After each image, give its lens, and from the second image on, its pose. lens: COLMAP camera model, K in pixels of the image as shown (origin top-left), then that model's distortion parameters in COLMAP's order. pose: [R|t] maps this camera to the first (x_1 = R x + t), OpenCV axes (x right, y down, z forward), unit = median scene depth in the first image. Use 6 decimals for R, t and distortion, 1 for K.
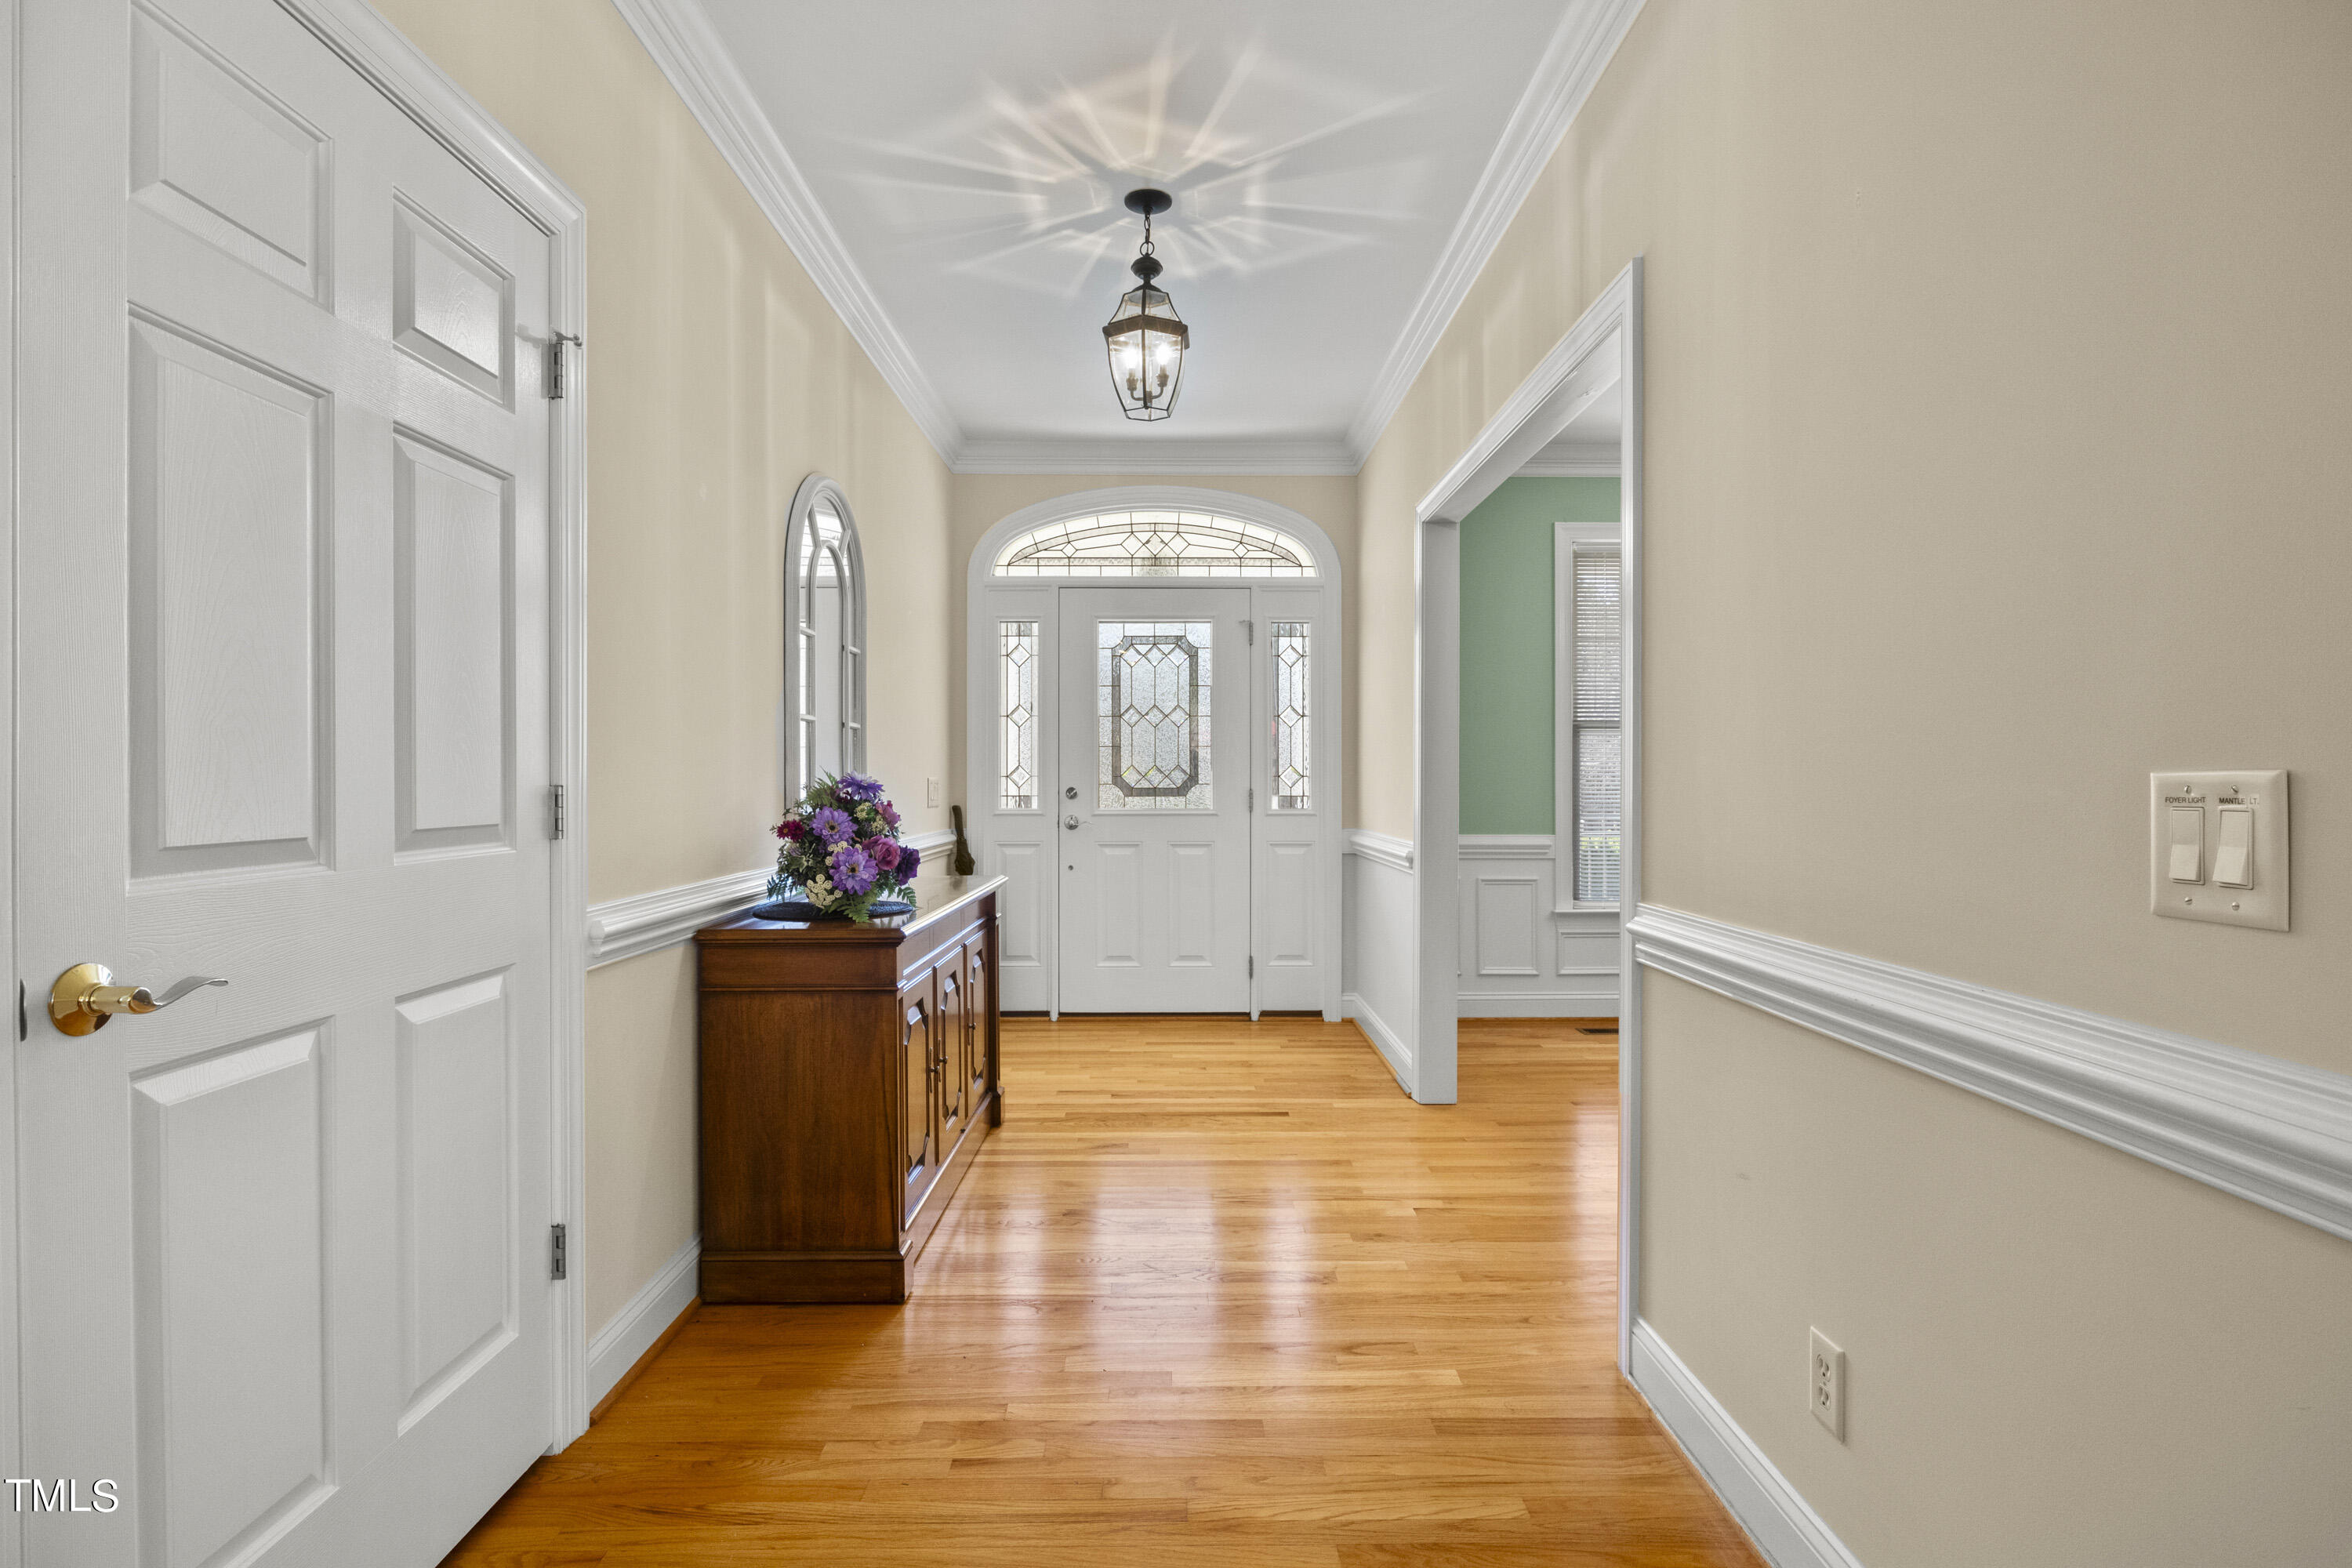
lens RADIAL K [[1191.5, 0, 1181.6], [0, 1191.5, 794.5], [0, 0, 1]] dist [-0.006314, 0.001041]
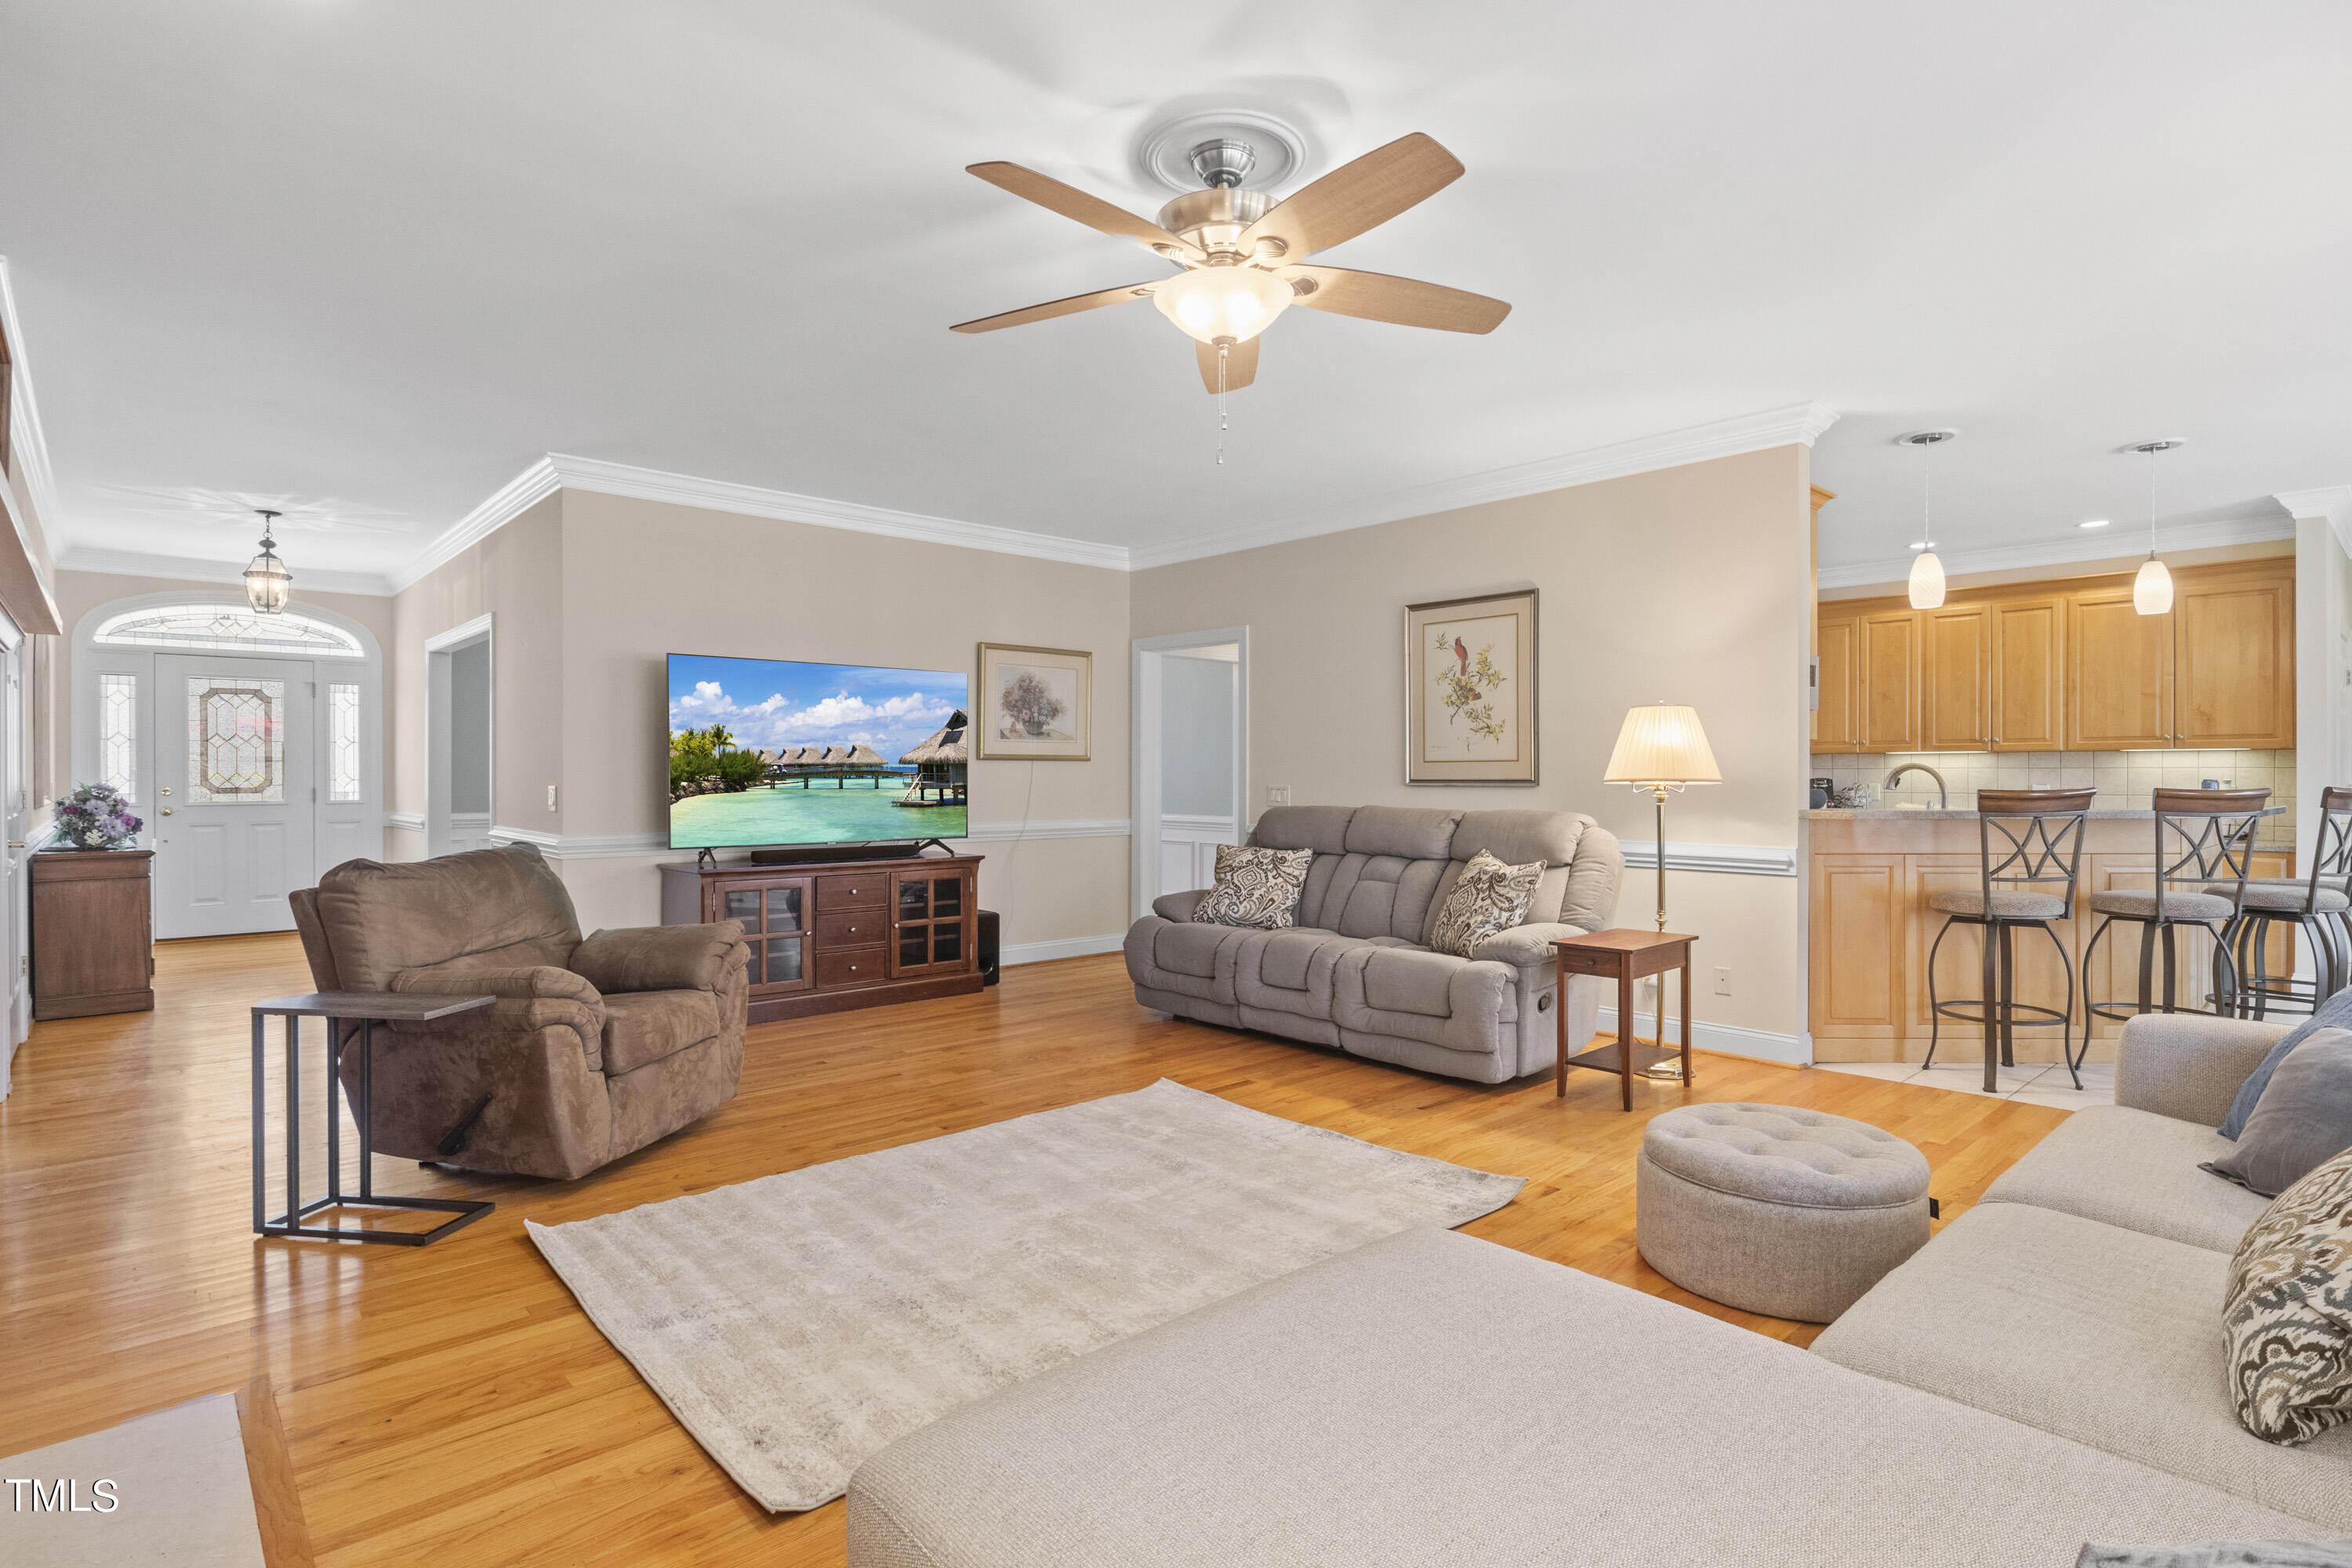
lens RADIAL K [[1169.5, 0, 1180.8], [0, 1169.5, 779.3], [0, 0, 1]] dist [-0.005523, 0.000145]
pose [[0.748484, 0.000643, 0.663153, -0.107683], [0.004523, 0.999971, -0.006074, -0.002100], [-0.663138, 0.007546, 0.748459, -0.932535]]
